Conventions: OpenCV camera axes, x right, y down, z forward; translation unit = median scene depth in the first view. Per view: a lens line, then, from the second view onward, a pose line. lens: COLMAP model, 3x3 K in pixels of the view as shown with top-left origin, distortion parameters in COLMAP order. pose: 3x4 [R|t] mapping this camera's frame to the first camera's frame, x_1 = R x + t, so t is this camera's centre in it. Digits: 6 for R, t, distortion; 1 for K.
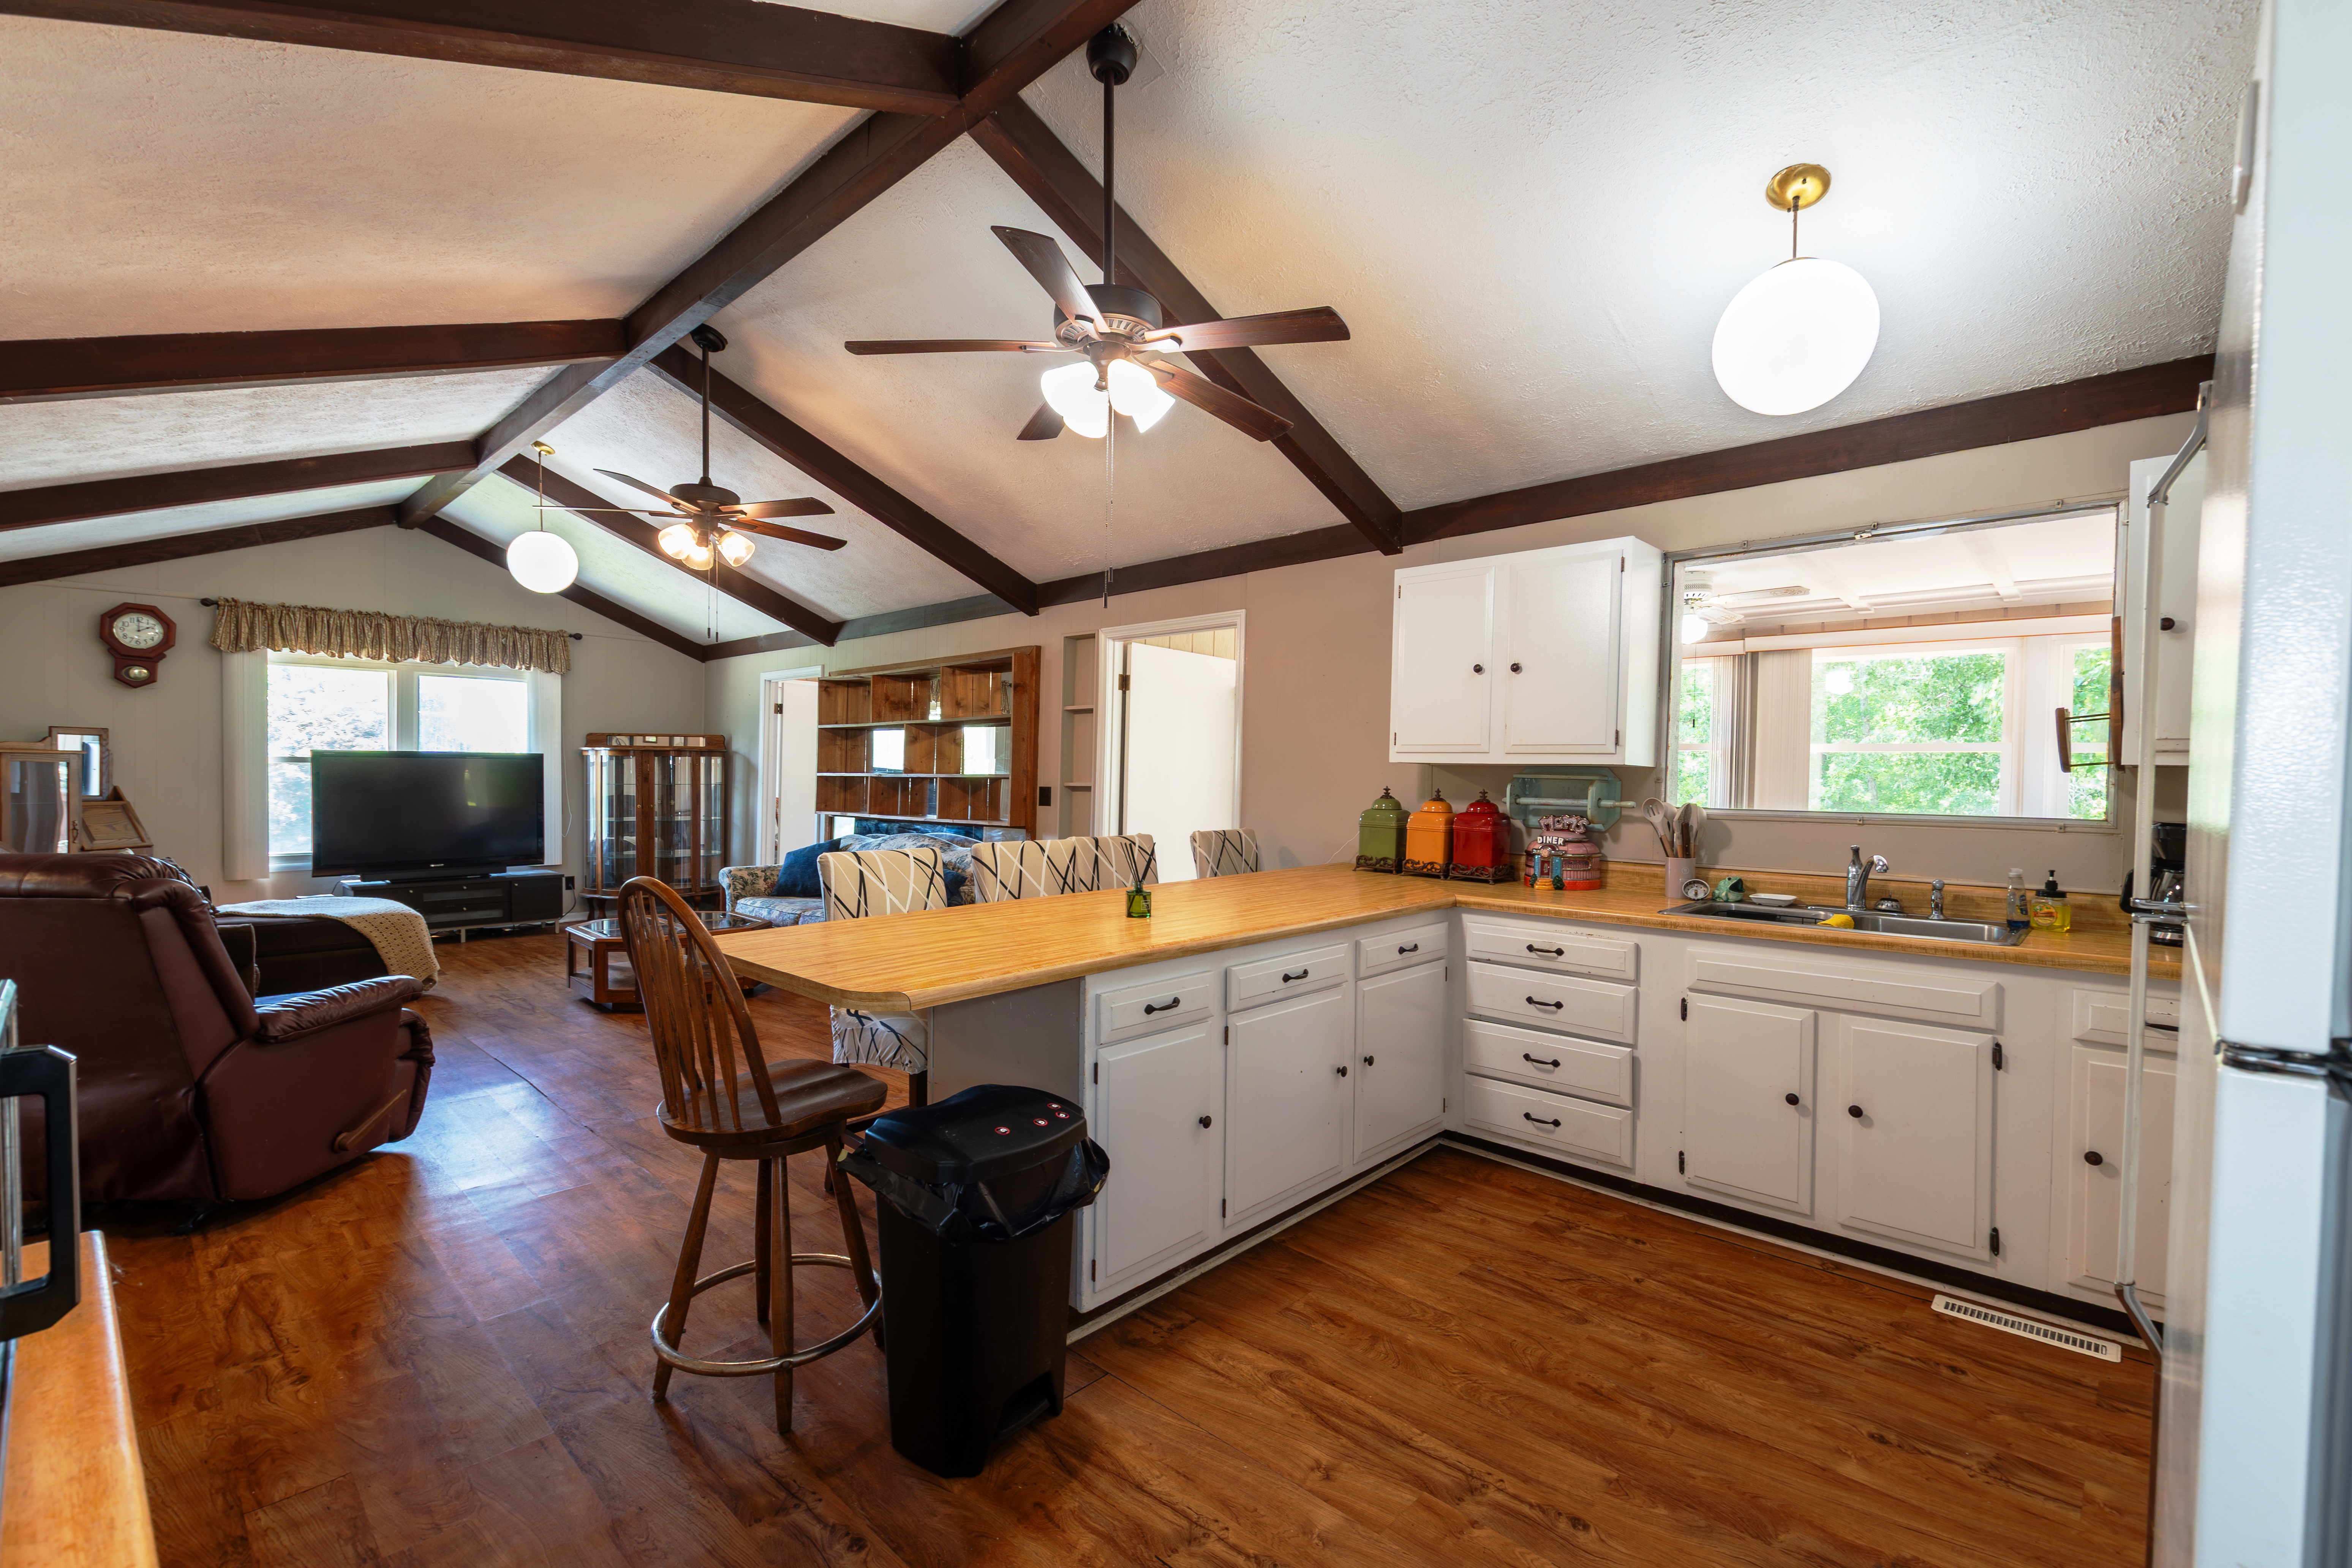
lens RADIAL K [[1020.7, 0, 1180.9], [0, 1020.7, 786.7], [0, 0, 1]] dist [0.009322, -0.003867]
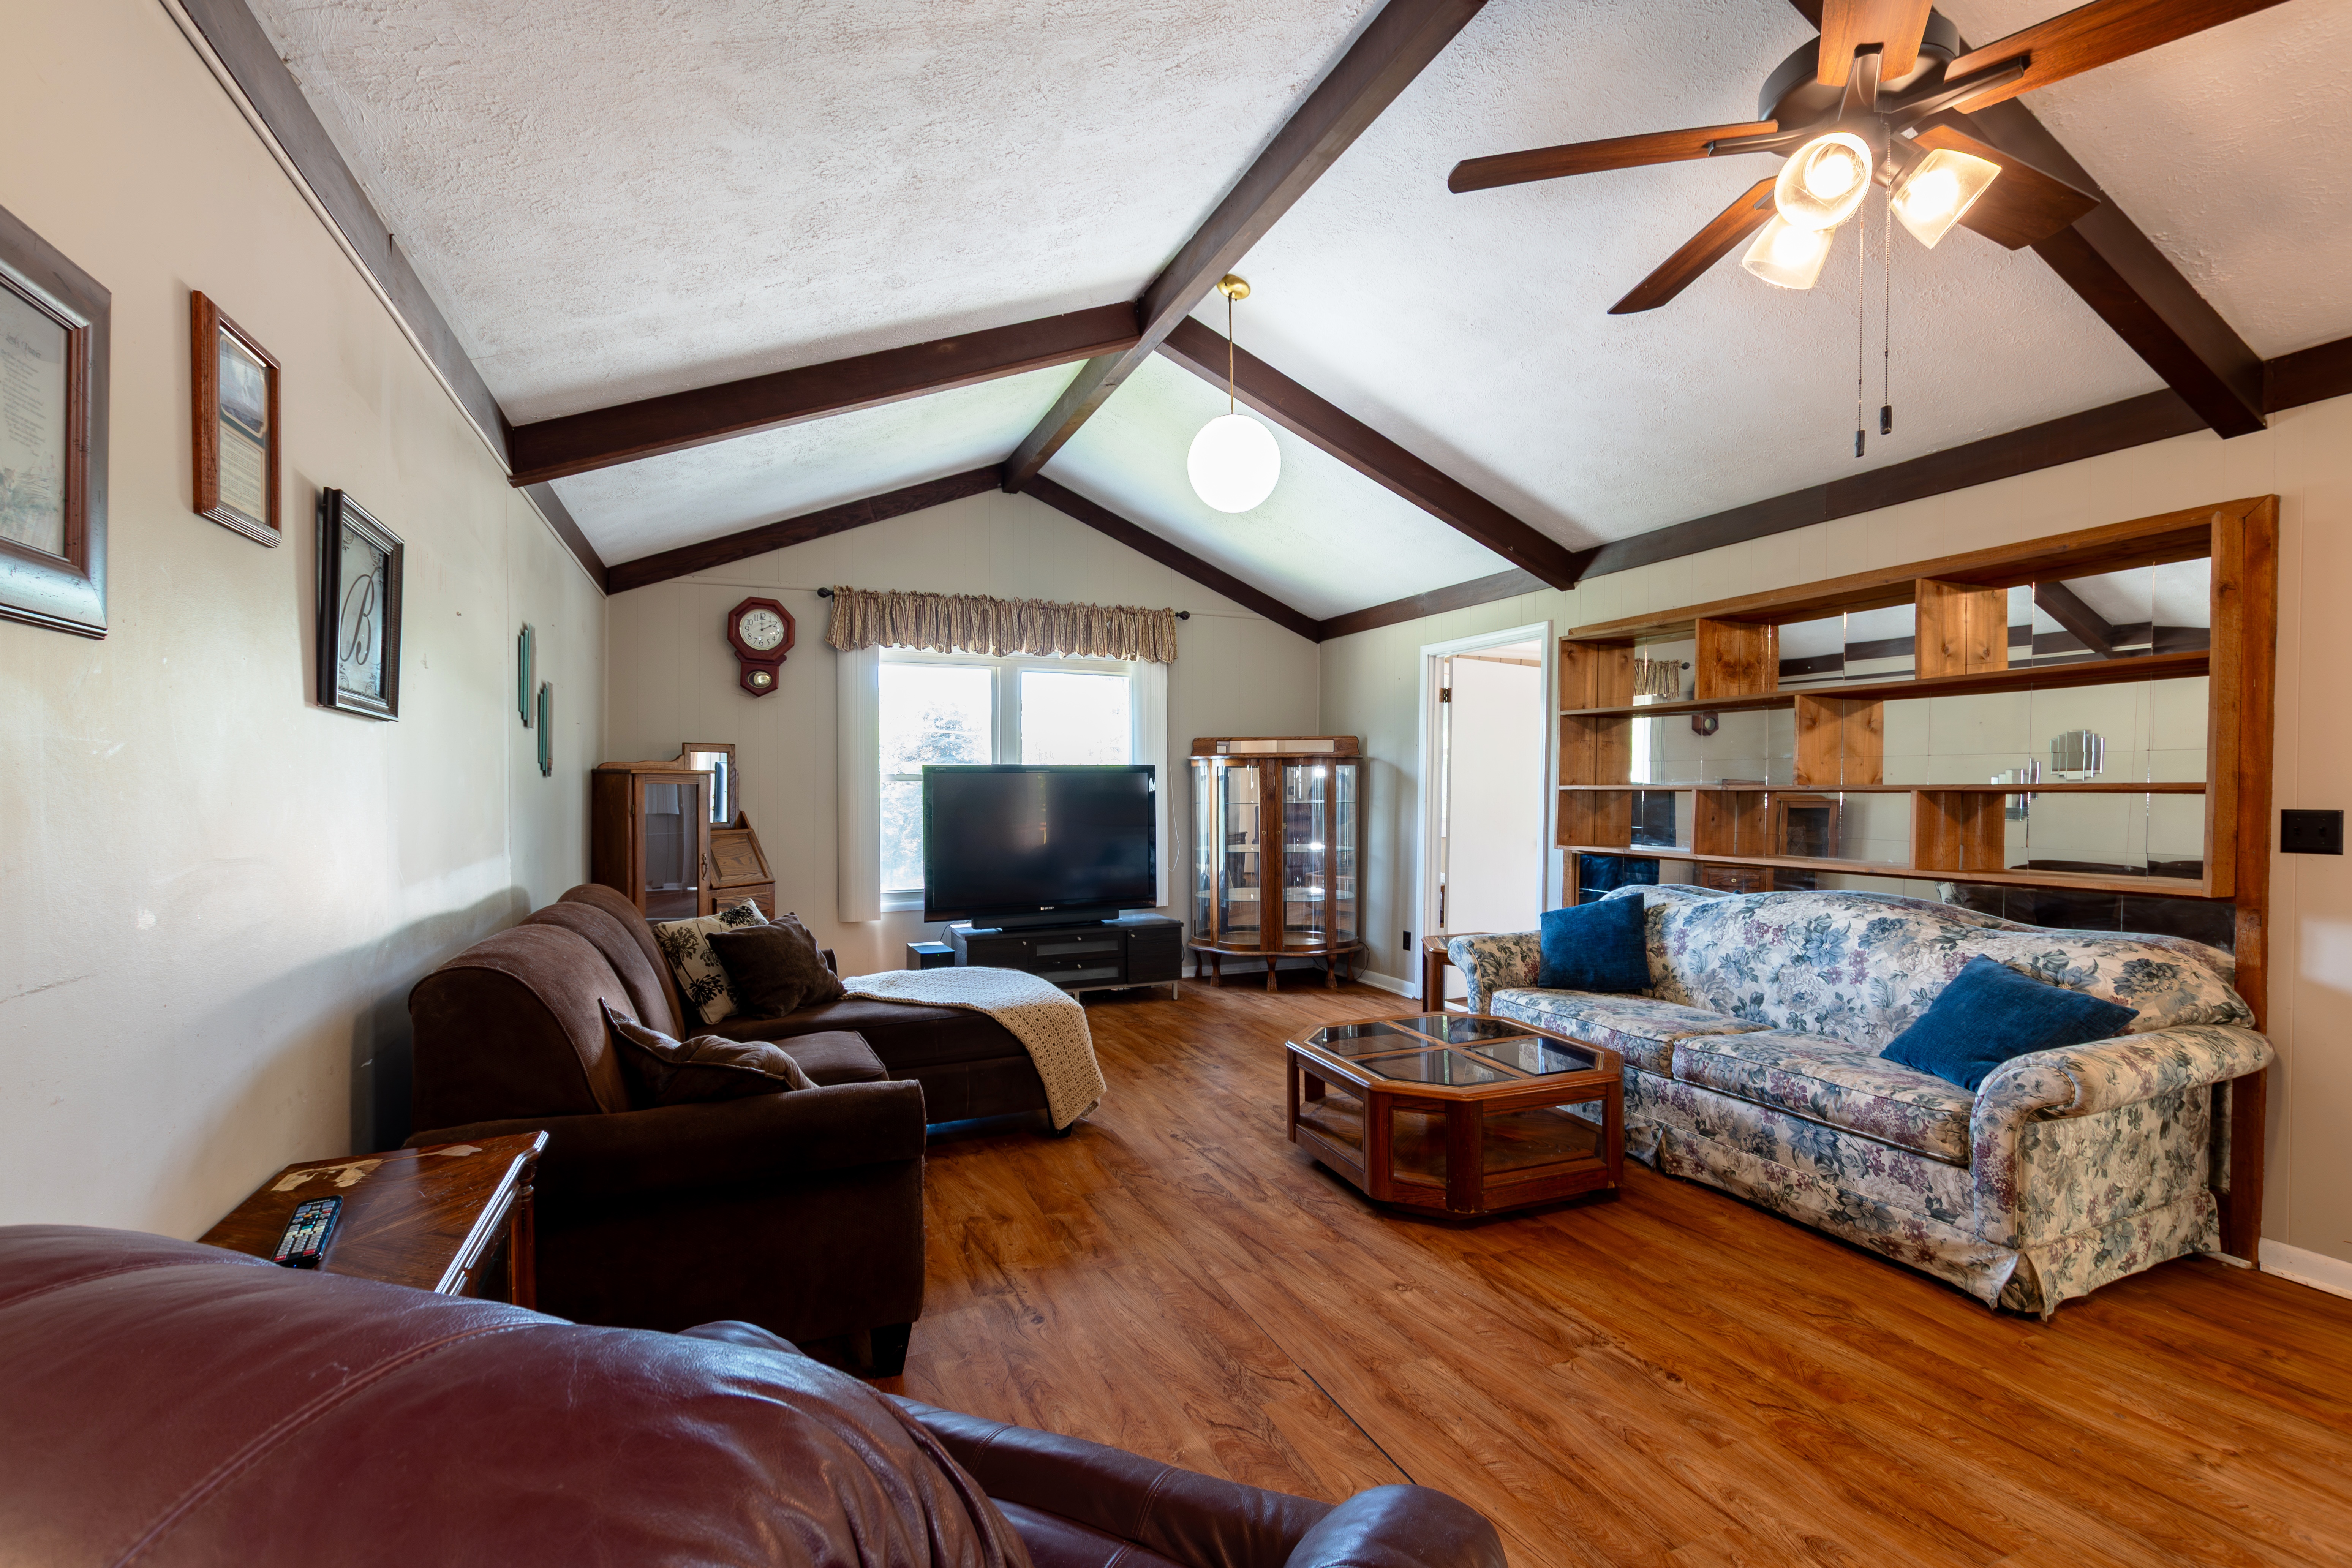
lens RADIAL K [[1020.7, 0, 1195.1], [0, 1020.7, 784.9], [0, 0, 1]] dist [0.009322, -0.003867]
pose [[0.921767, -0.012437, -0.387544, -0.317505], [0.007852, 0.999879, -0.013412, -0.006958], [0.387664, 0.009320, 0.921754, 0.318879]]
